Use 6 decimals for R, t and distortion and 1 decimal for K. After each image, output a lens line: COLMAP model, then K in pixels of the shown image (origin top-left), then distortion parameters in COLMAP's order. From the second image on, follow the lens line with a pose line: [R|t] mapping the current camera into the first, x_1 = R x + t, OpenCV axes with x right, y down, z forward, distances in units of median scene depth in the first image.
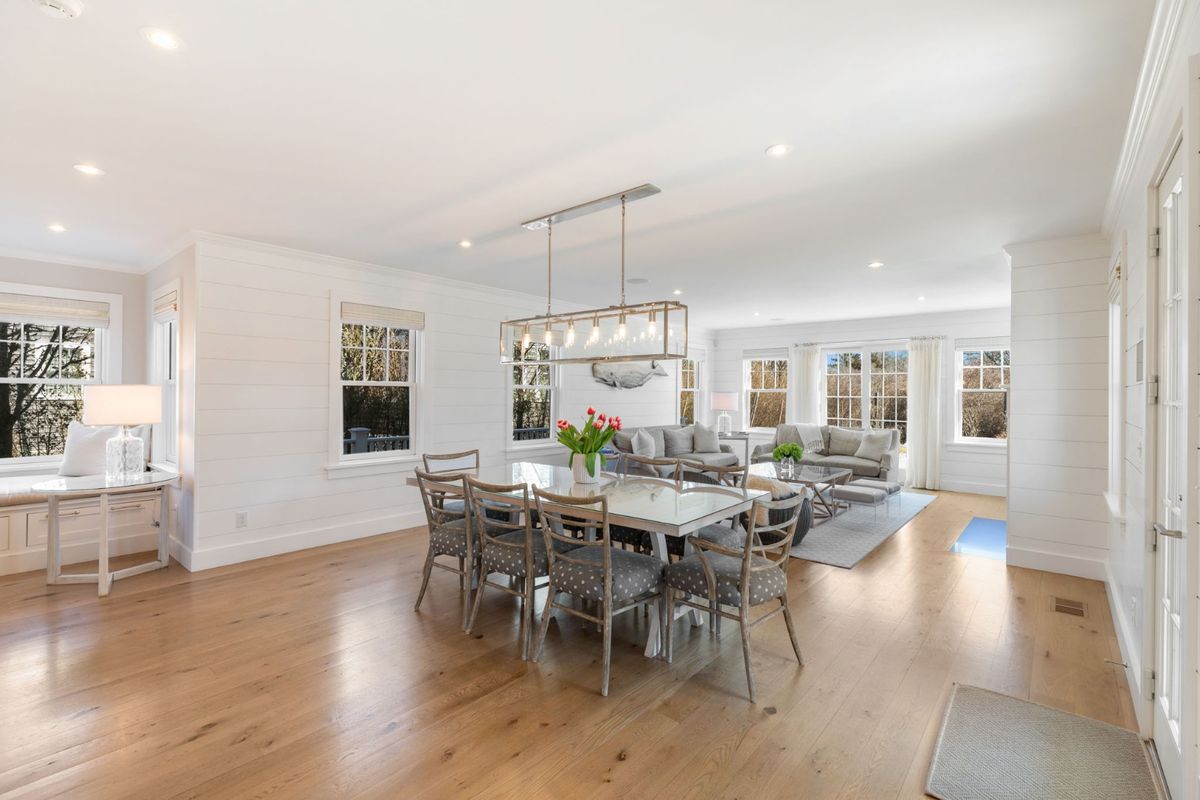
lens RADIAL K [[535.6, 0, 602.2], [0, 535.6, 391.2], [0, 0, 1]] dist [0.006553, 0.000465]
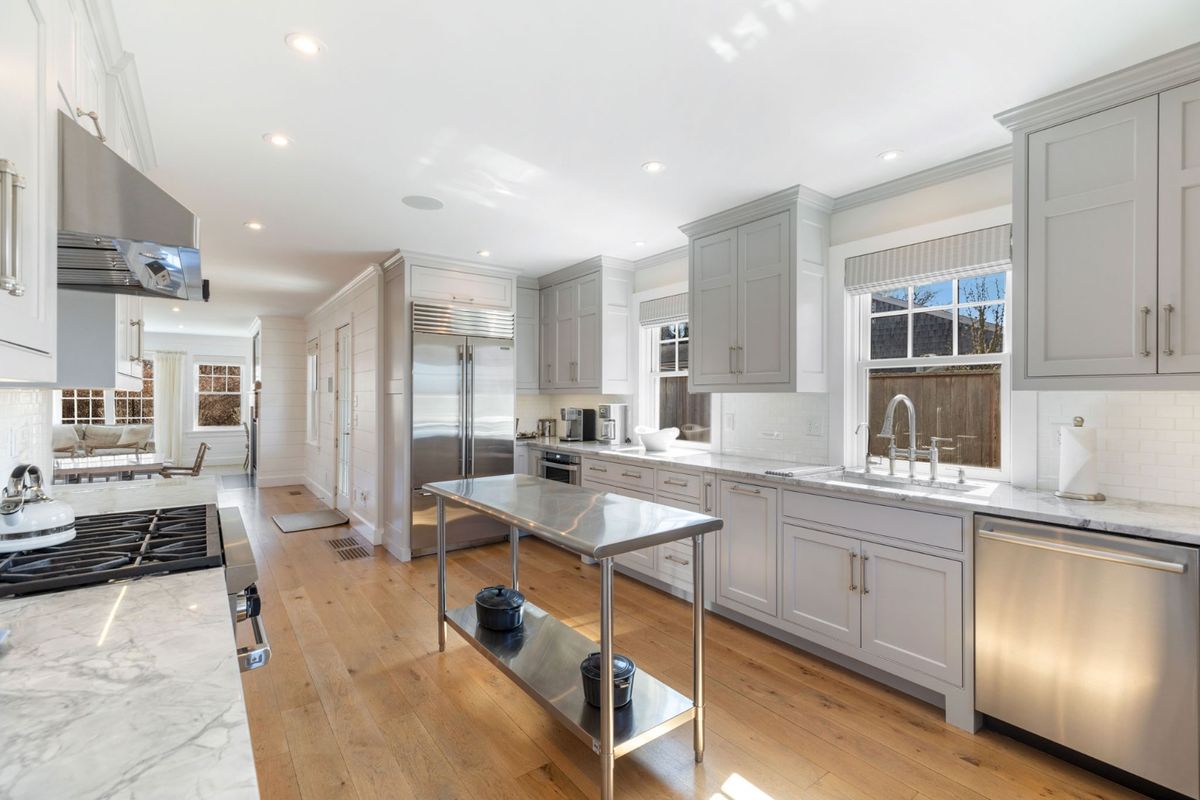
lens RADIAL K [[535.6, 0, 605.6], [0, 535.6, 397.8], [0, 0, 1]] dist [0.006553, 0.000465]
pose [[0.221267, -0.007675, 0.975183, -0.437330], [-0.005083, 0.999946, 0.009023, -0.006159], [-0.975200, -0.006953, 0.221216, -0.317030]]
